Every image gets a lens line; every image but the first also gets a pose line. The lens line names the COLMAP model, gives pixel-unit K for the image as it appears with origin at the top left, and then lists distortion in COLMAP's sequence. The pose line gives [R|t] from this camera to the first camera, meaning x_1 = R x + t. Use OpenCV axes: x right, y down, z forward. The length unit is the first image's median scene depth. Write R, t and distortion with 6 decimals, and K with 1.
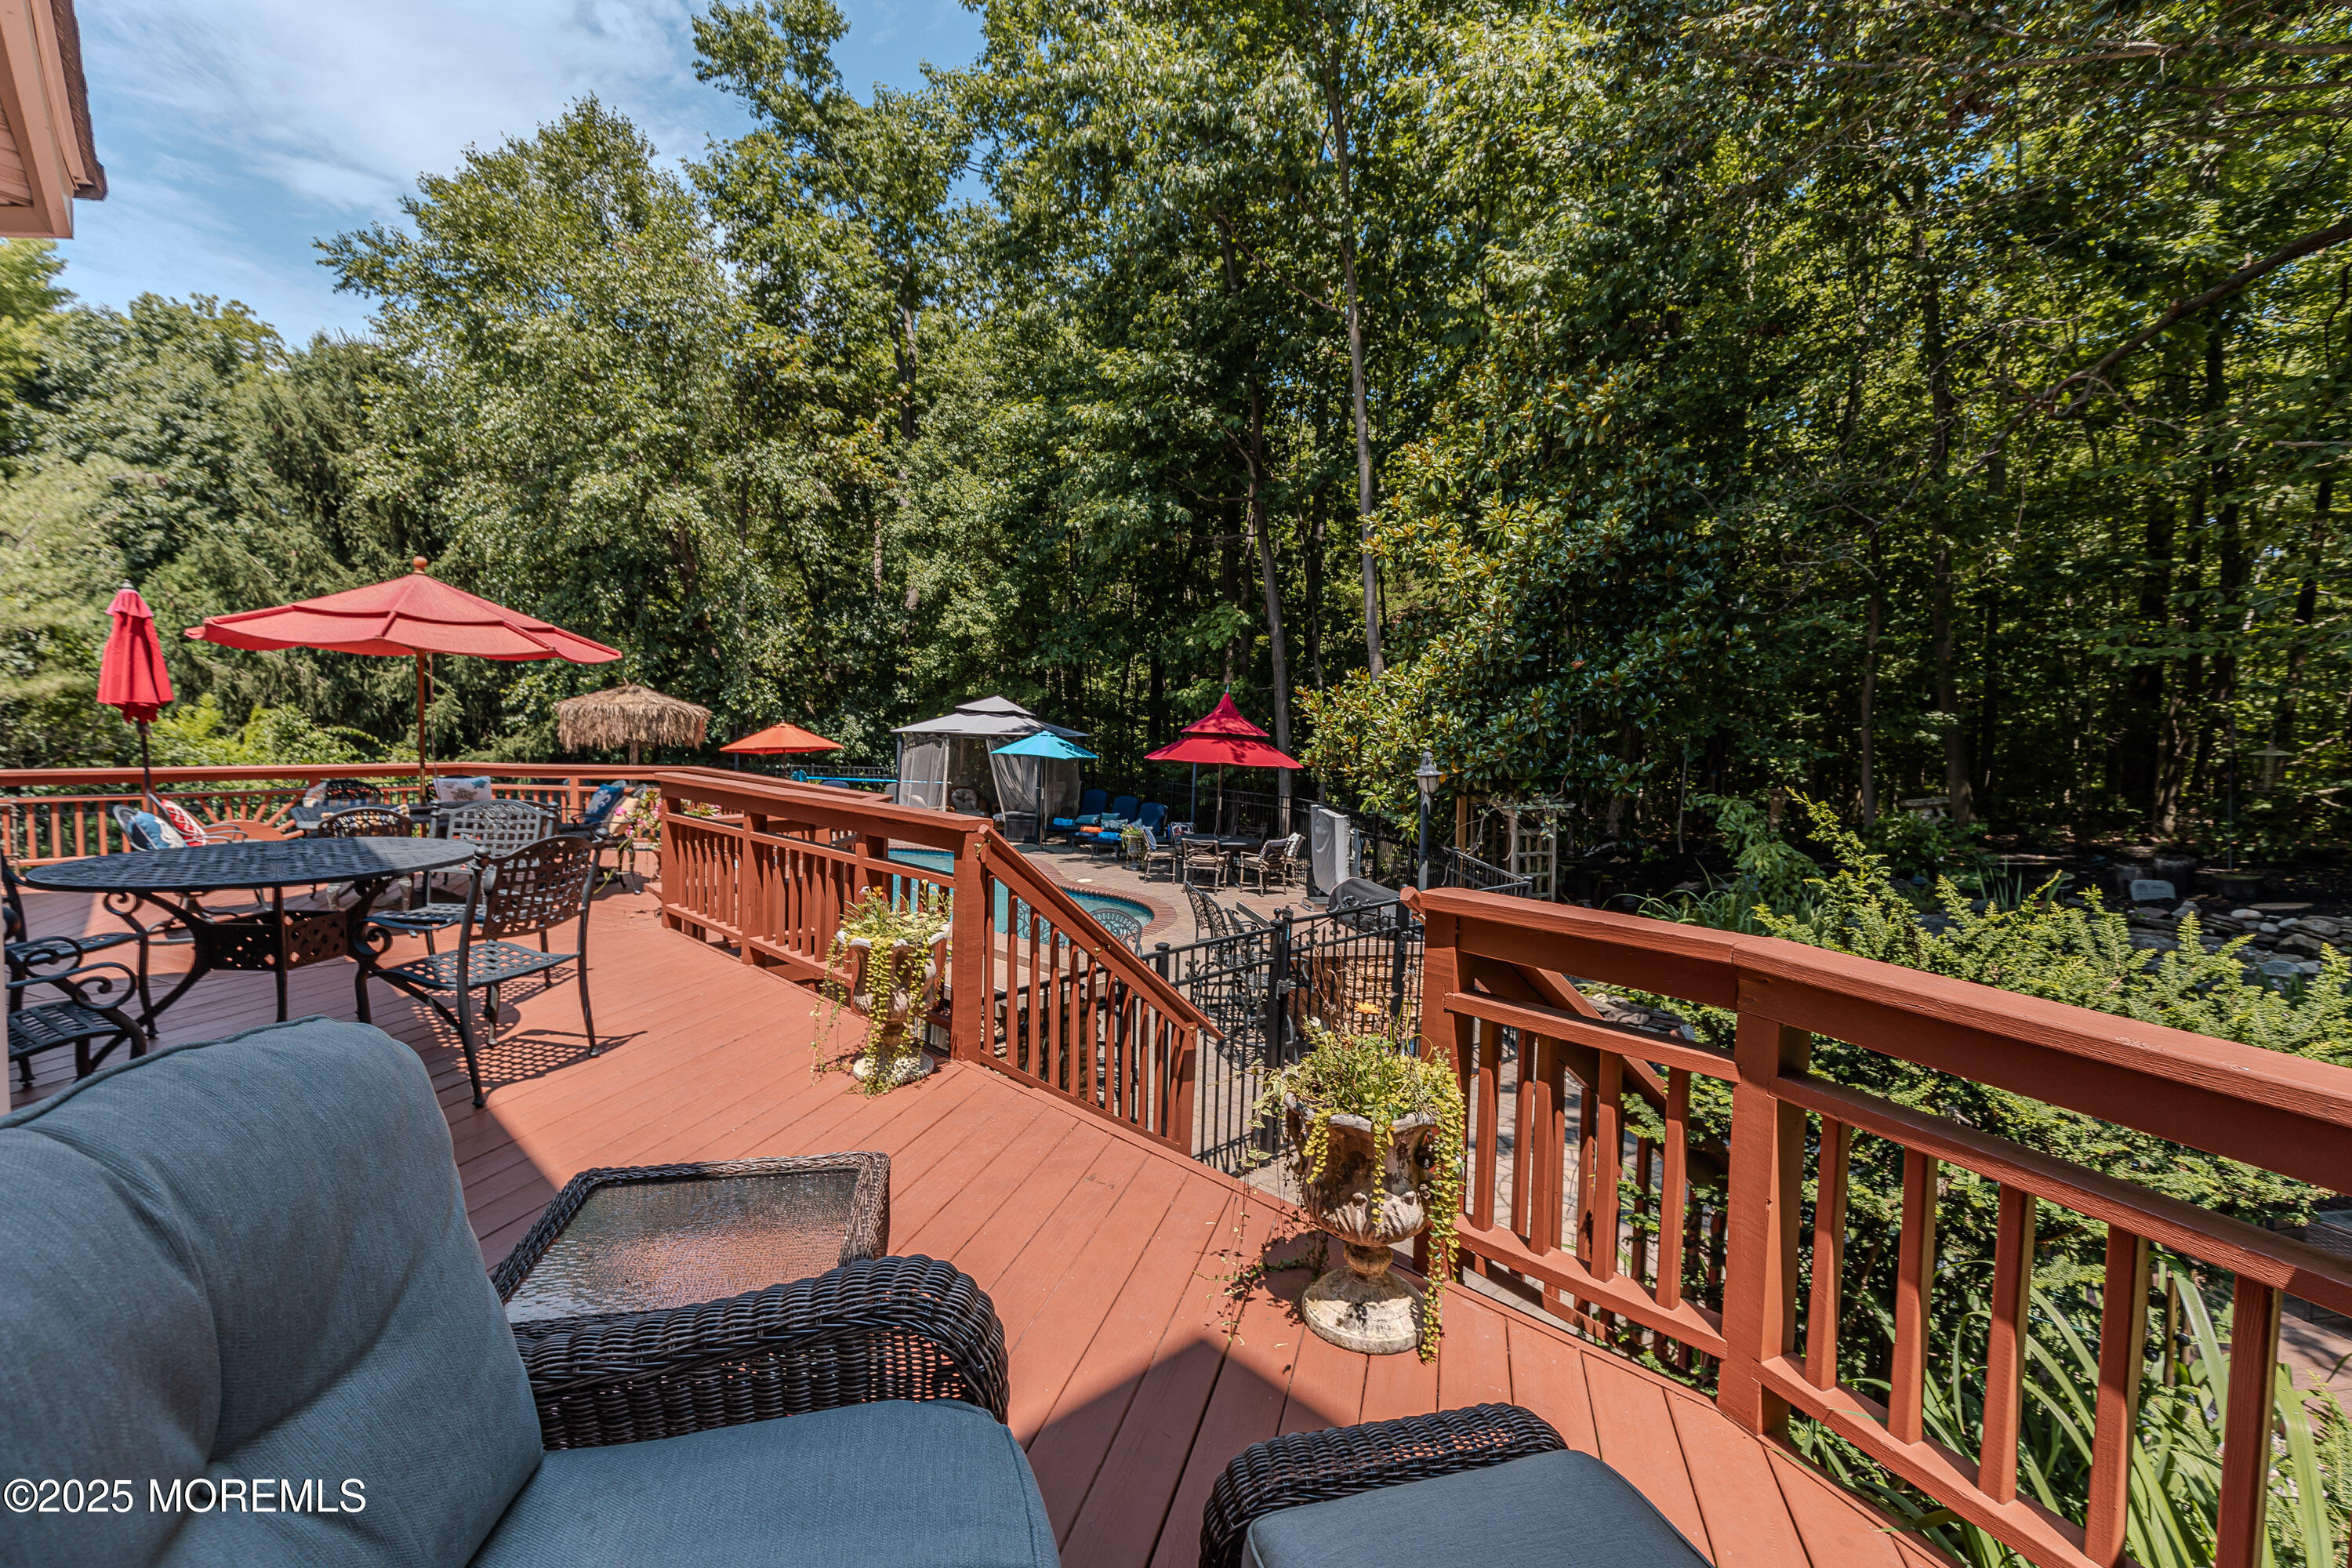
lens RADIAL K [[1077.0, 0, 1176.0], [0, 1077.0, 784.0], [0, 0, 1]] dist [0.003002, 0.000030]
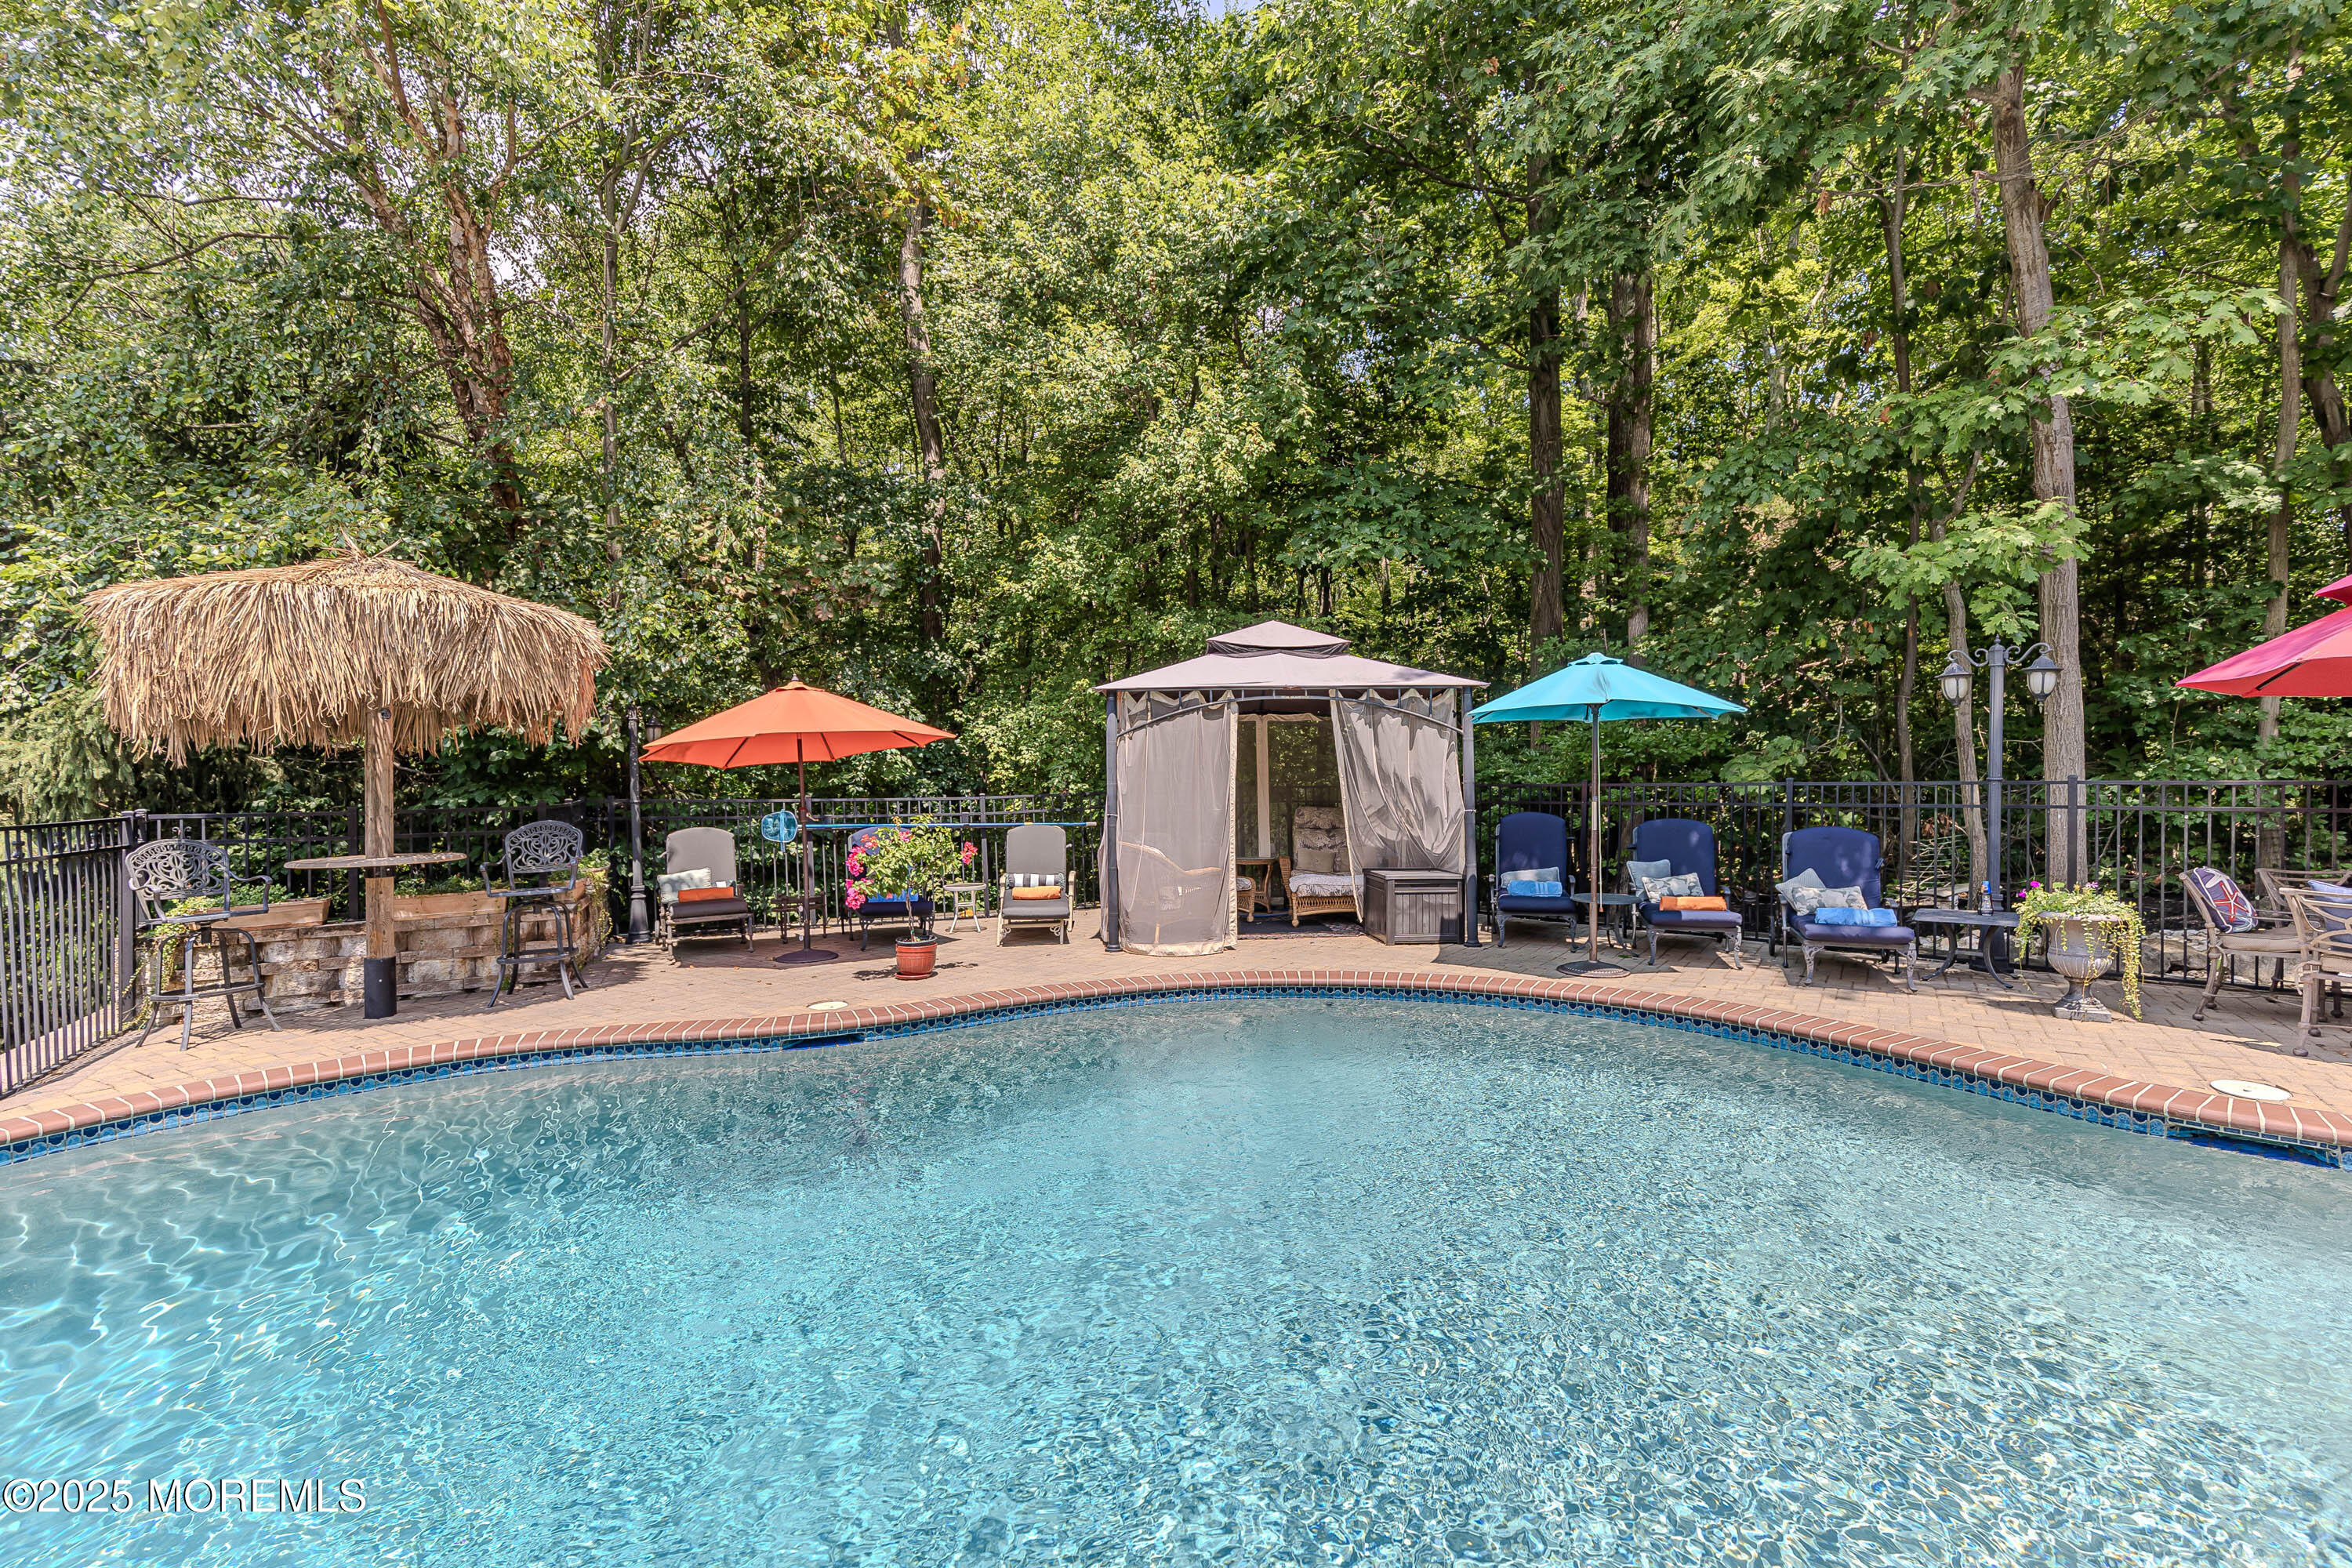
lens RADIAL K [[1035.3, 0, 1181.0], [0, 1035.3, 775.3], [0, 0, 1]] dist [0.002895, -0.002260]
pose [[0.970101, -0.049778, 0.237542, -0.323236], [0.063398, 0.996733, -0.050043, 0.005797], [-0.234275, 0.063606, 0.970087, 0.602555]]
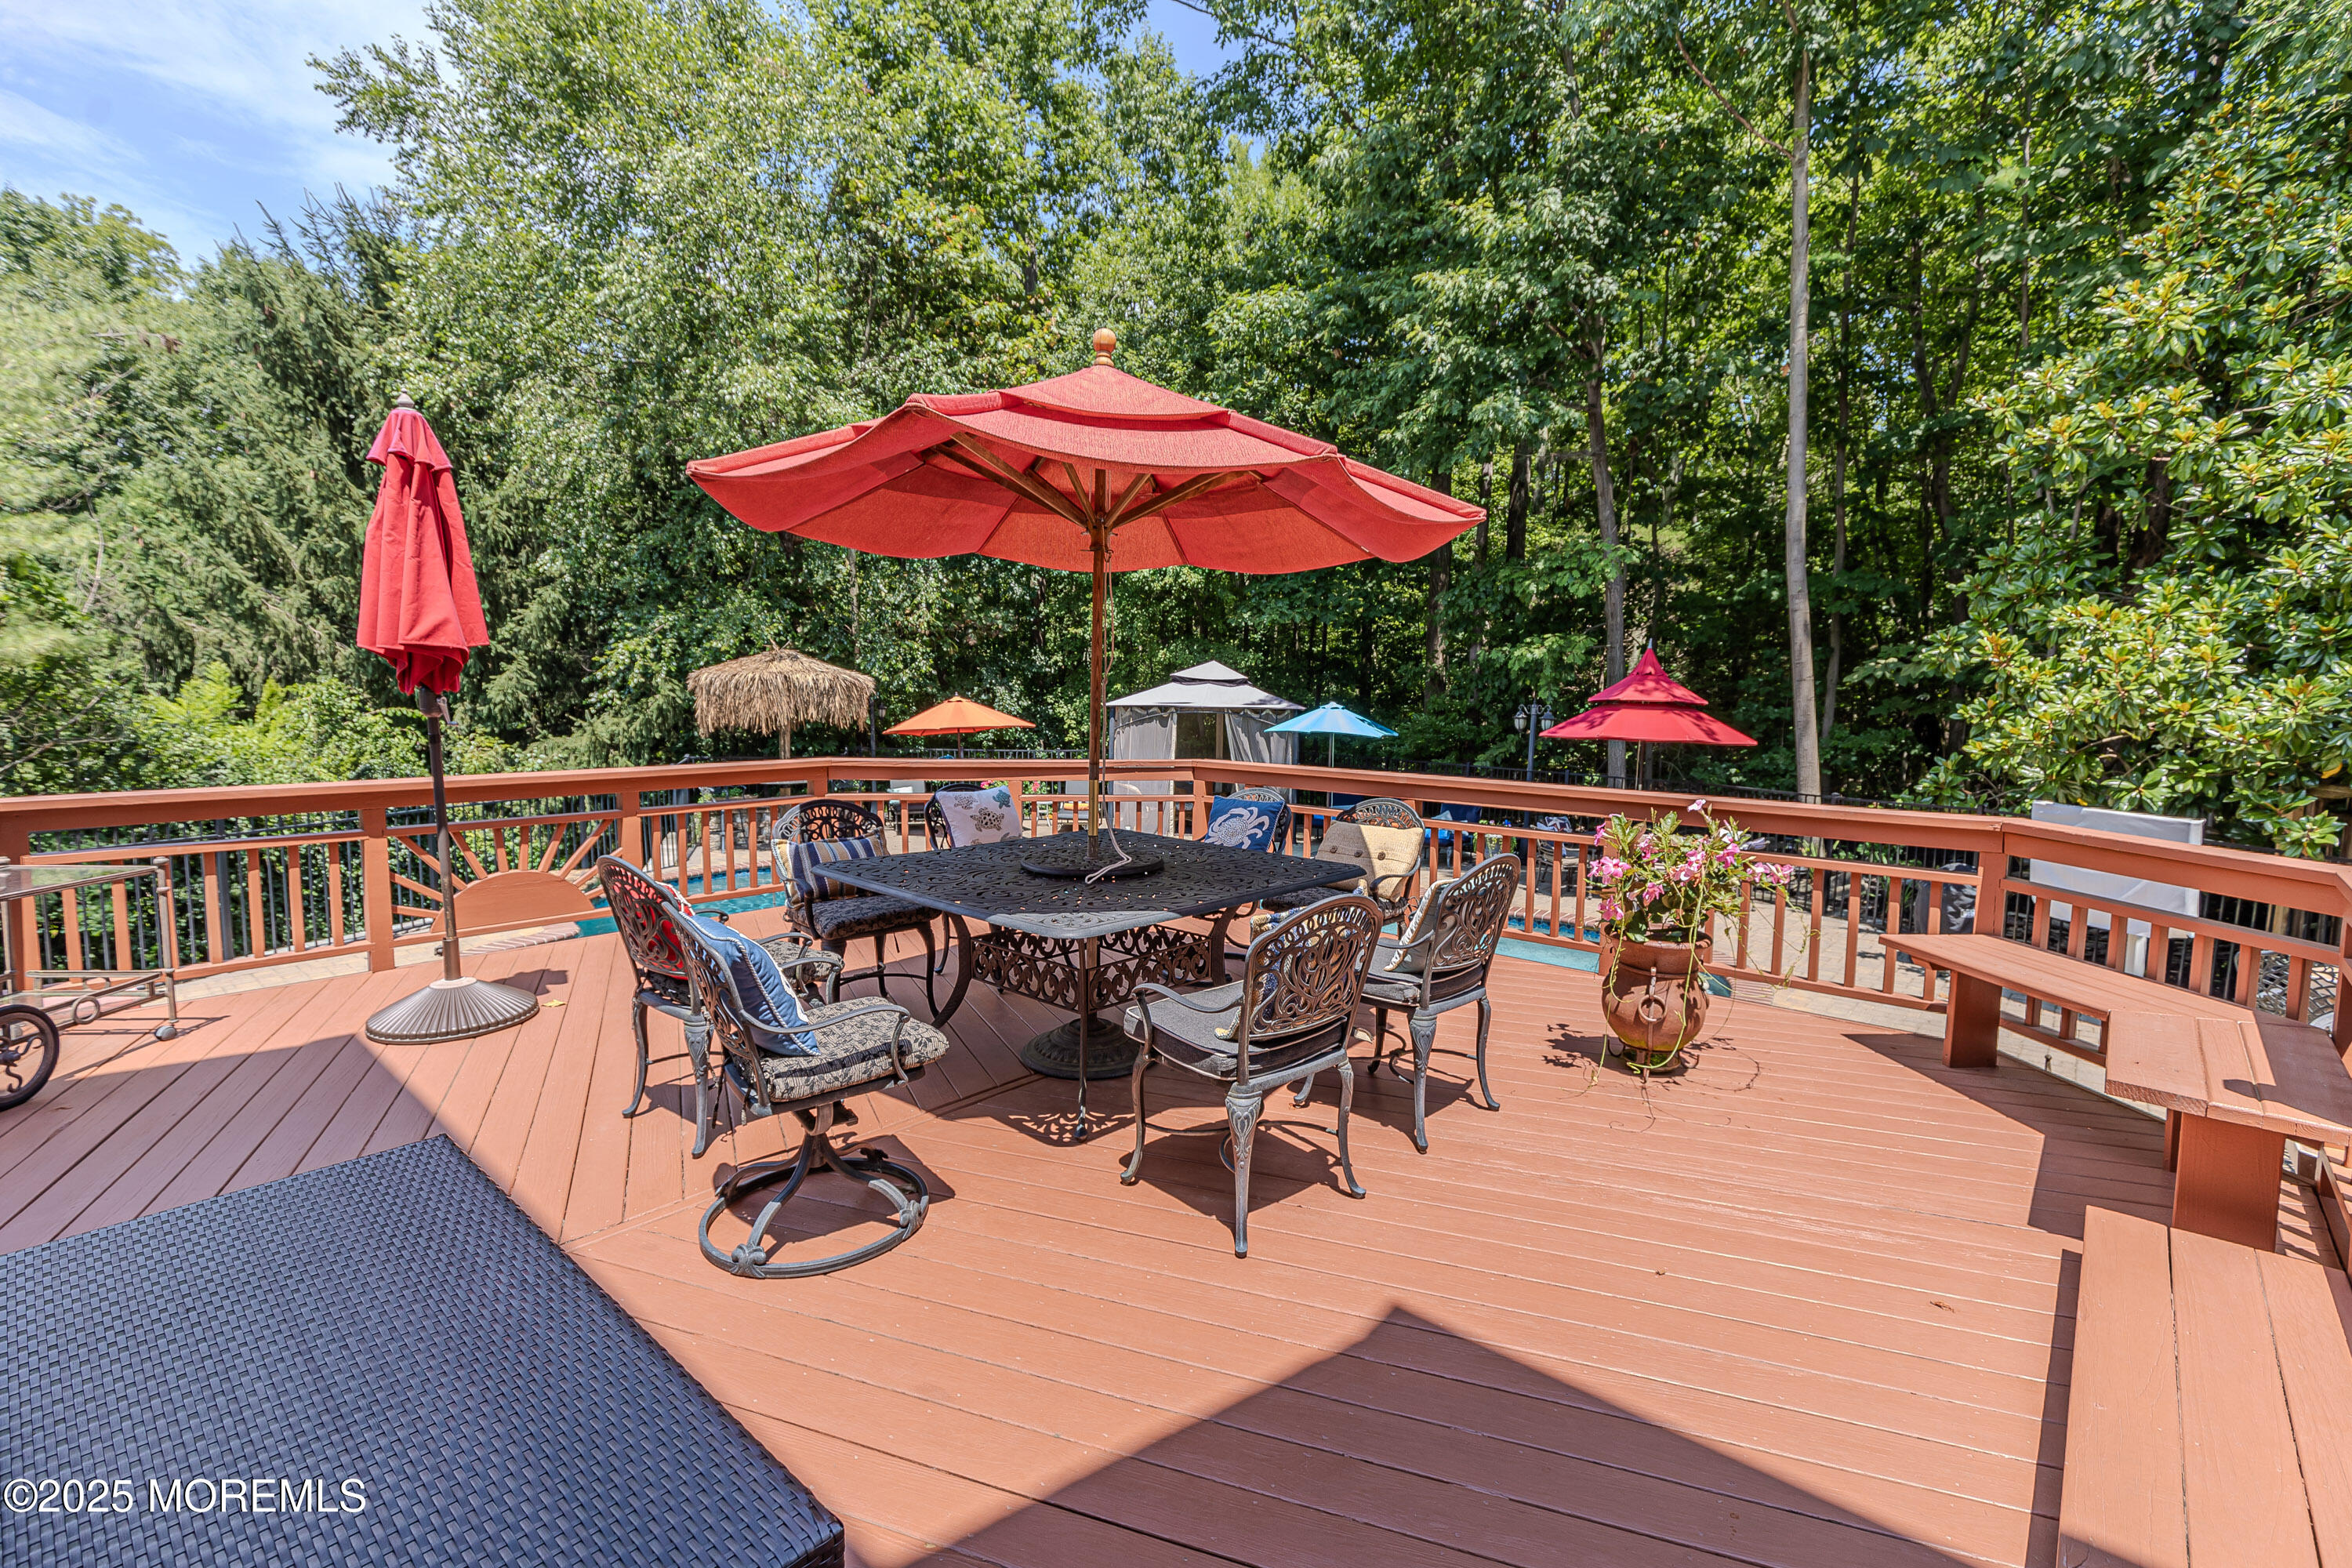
lens RADIAL K [[1060.6, 0, 1162.7], [0, 1060.6, 789.3], [0, 0, 1]] dist [0.002529, -0.000192]
pose [[0.996859, -0.017140, 0.077326, -0.275245], [0.014886, 0.999450, 0.029632, -0.009238], [-0.077792, -0.028388, 0.996565, 0.205863]]
